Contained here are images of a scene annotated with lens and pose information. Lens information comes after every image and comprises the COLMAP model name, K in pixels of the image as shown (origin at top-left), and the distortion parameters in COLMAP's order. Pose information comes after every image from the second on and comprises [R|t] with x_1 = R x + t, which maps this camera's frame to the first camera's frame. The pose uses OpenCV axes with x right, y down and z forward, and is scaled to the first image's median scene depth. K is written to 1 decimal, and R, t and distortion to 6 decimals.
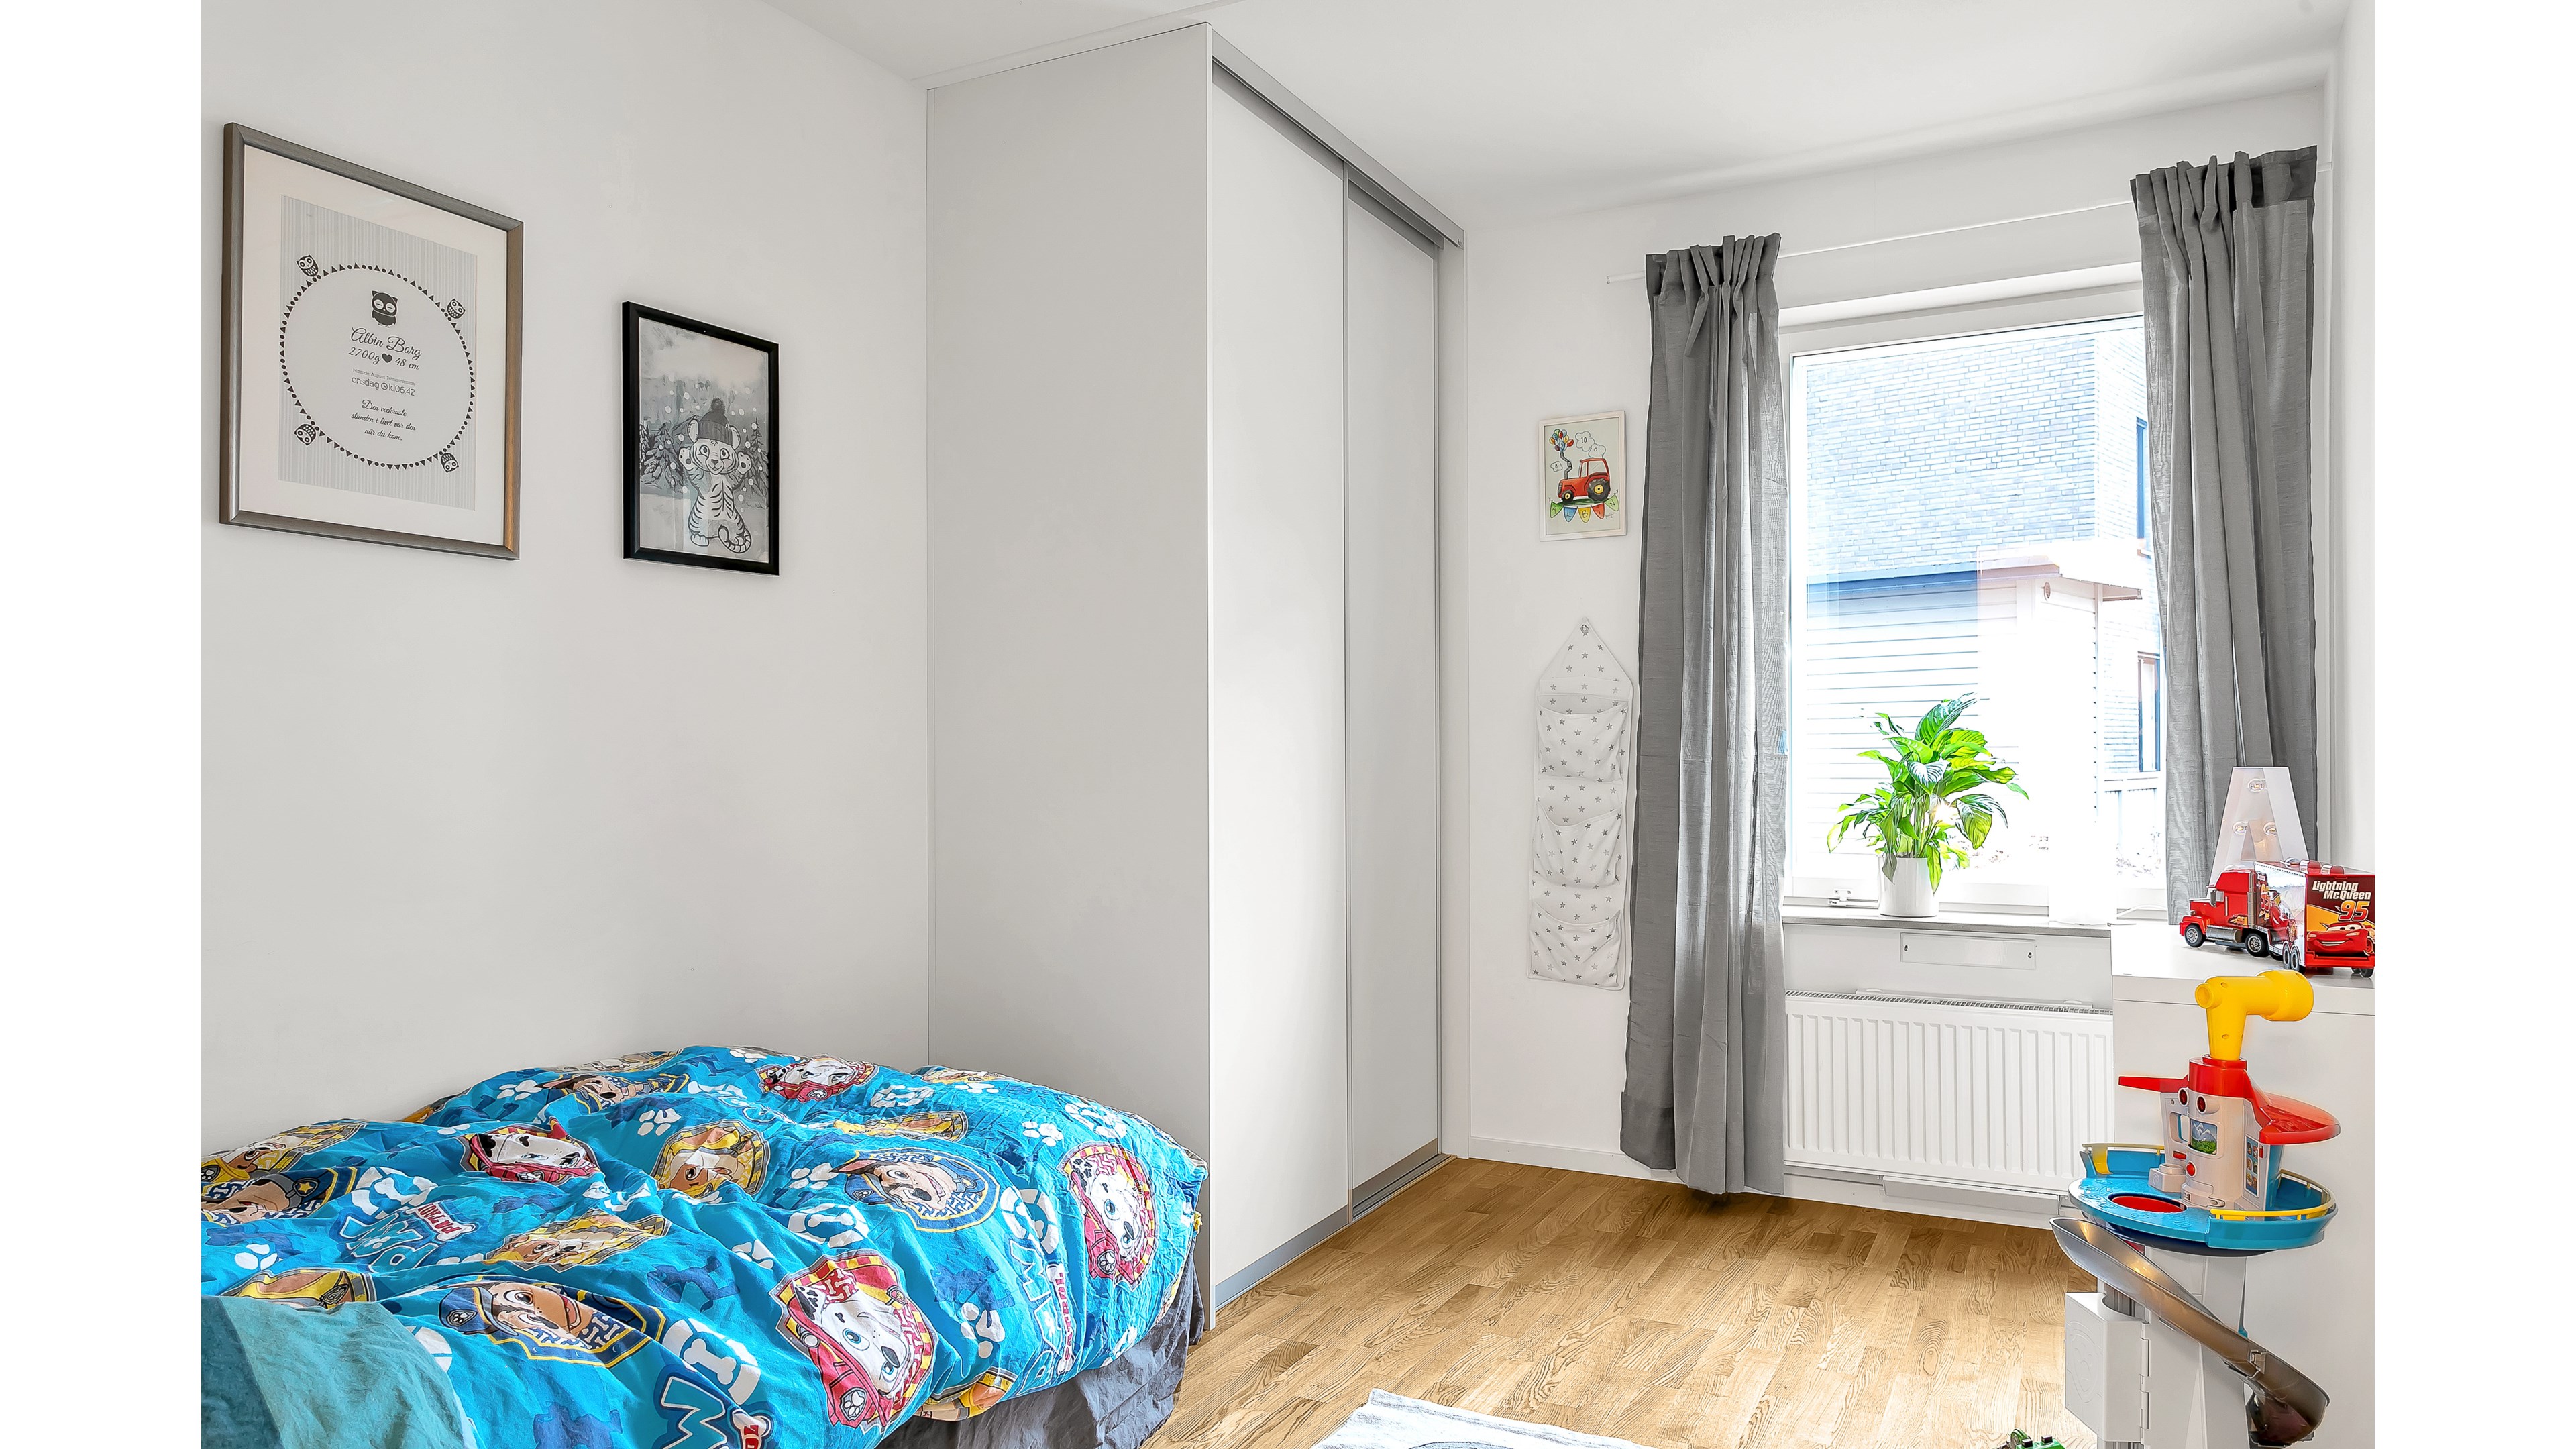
lens RADIAL K [[1609.3, 0, 1280.5], [0, 1609.3, 726.7], [0, 0, 1]] dist [0.037285, 0.000534]
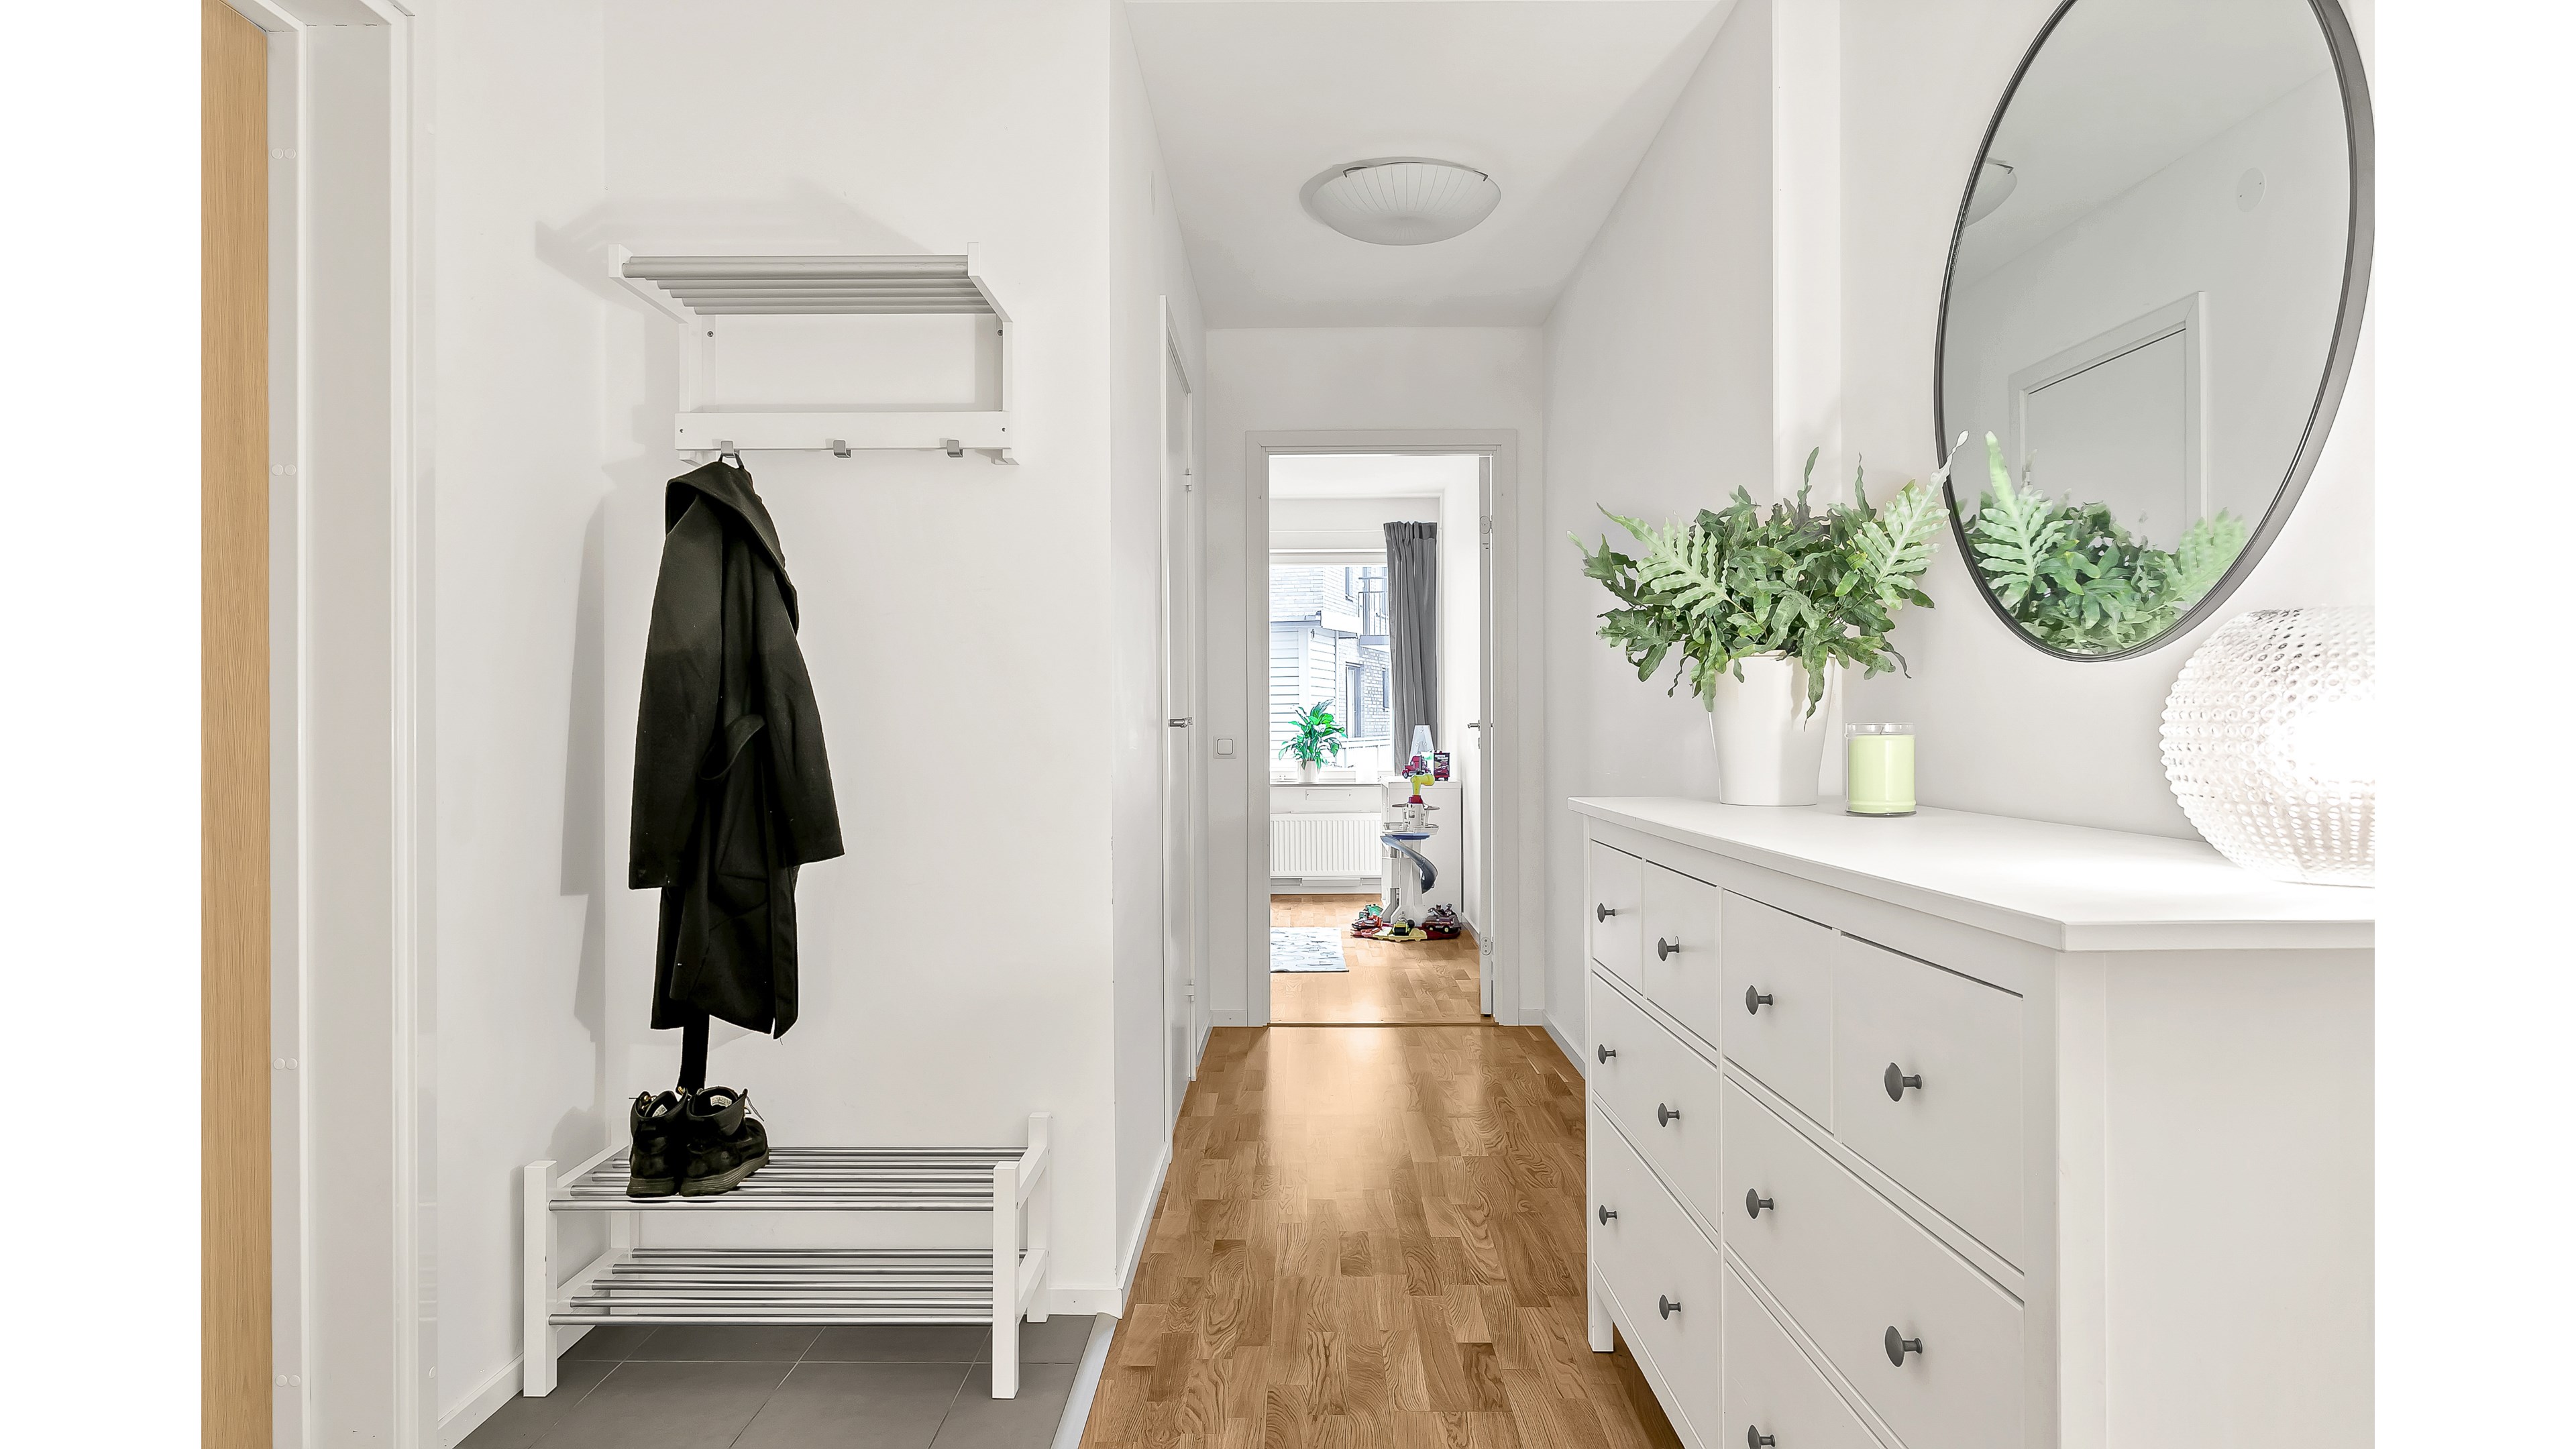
lens RADIAL K [[1463.9, 0, 1288.4], [0, 1463.9, 723.6], [0, 0, 1]] dist [0.001228, 0.002616]
pose [[0.895529, 0.000743, 0.445003, -0.786651], [-0.005839, 0.999932, 0.010081, -0.005273], [-0.444965, -0.011626, 0.895473, -1.255084]]
